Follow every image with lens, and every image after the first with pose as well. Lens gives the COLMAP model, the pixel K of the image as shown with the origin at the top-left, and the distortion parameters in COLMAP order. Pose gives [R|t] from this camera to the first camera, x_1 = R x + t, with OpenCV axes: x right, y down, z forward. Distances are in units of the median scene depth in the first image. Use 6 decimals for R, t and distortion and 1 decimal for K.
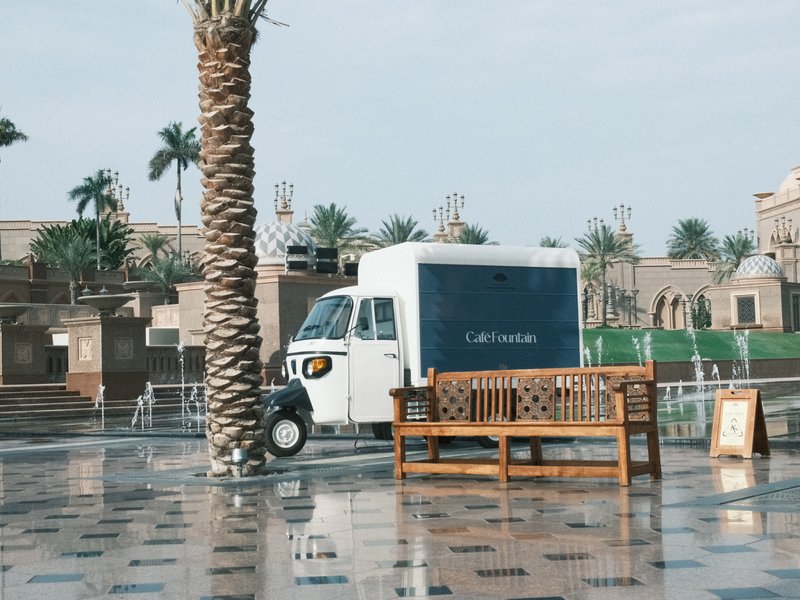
lens RADIAL K [[1277.9, 0, 401.5], [0, 1277.9, 273.3], [0, 0, 1]] dist [-0.012402, 0.012005]
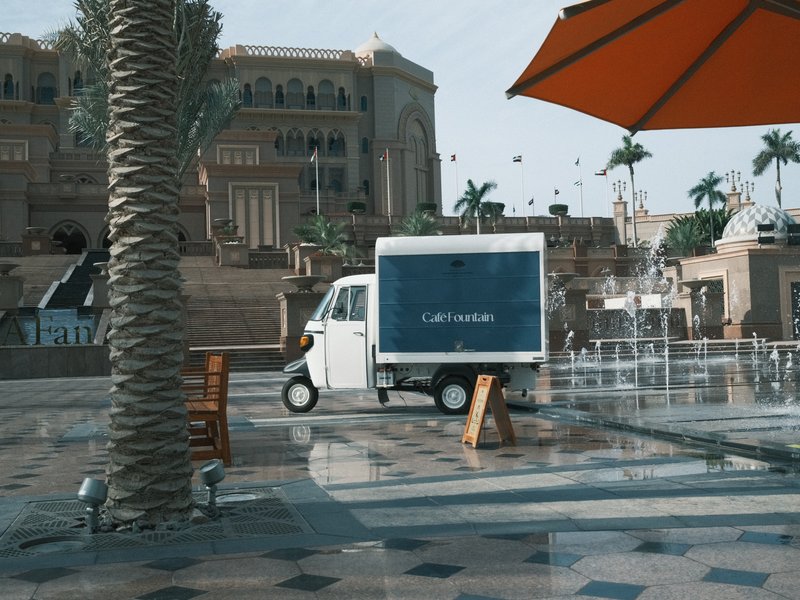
lens RADIAL K [[904.7, 0, 400.0], [0, 904.7, 300.0], [0, 0, 1]] dist [-0.030148, 0.102491]
pose [[0.802910, -0.018262, -0.595821, 0.521660], [0.050527, 0.998018, 0.037500, 0.002832], [0.593955, -0.060214, 0.802242, 0.339828]]
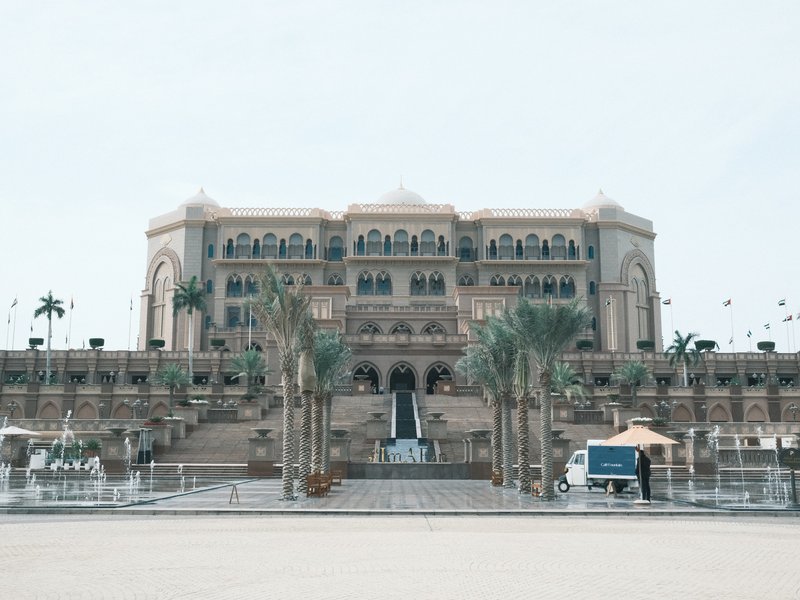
lens RADIAL K [[904.7, 0, 400.0], [0, 904.7, 300.0], [0, 0, 1]] dist [-0.030148, 0.102491]
pose [[0.630493, -0.098365, -0.769937, 1.857650], [0.039856, 0.994732, -0.094446, -0.216516], [0.775171, 0.028861, 0.631092, -1.250173]]
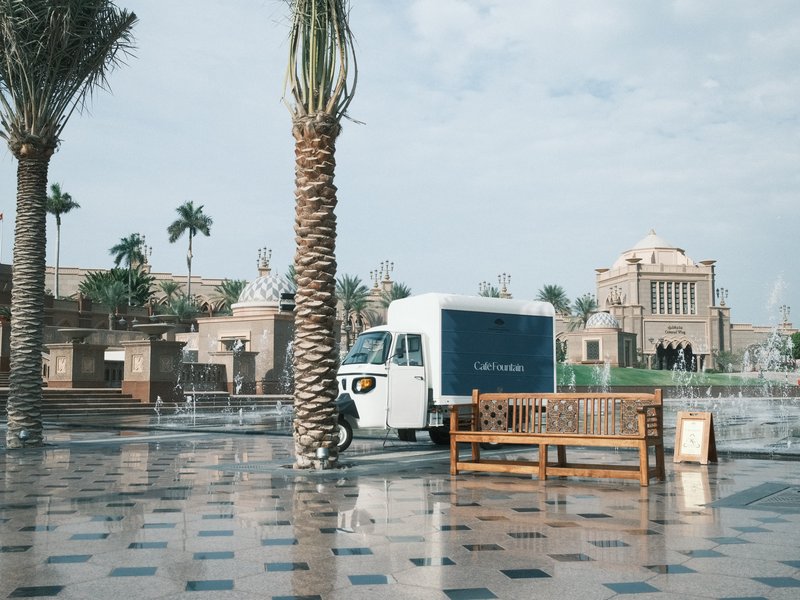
lens RADIAL K [[904.7, 0, 400.0], [0, 904.7, 300.0], [0, 0, 1]] dist [-0.030148, 0.102491]
pose [[0.997087, 0.036615, 0.066914, -0.092436], [-0.035341, 0.999173, -0.020119, 0.003268], [-0.067595, 0.017696, 0.997556, 0.065648]]
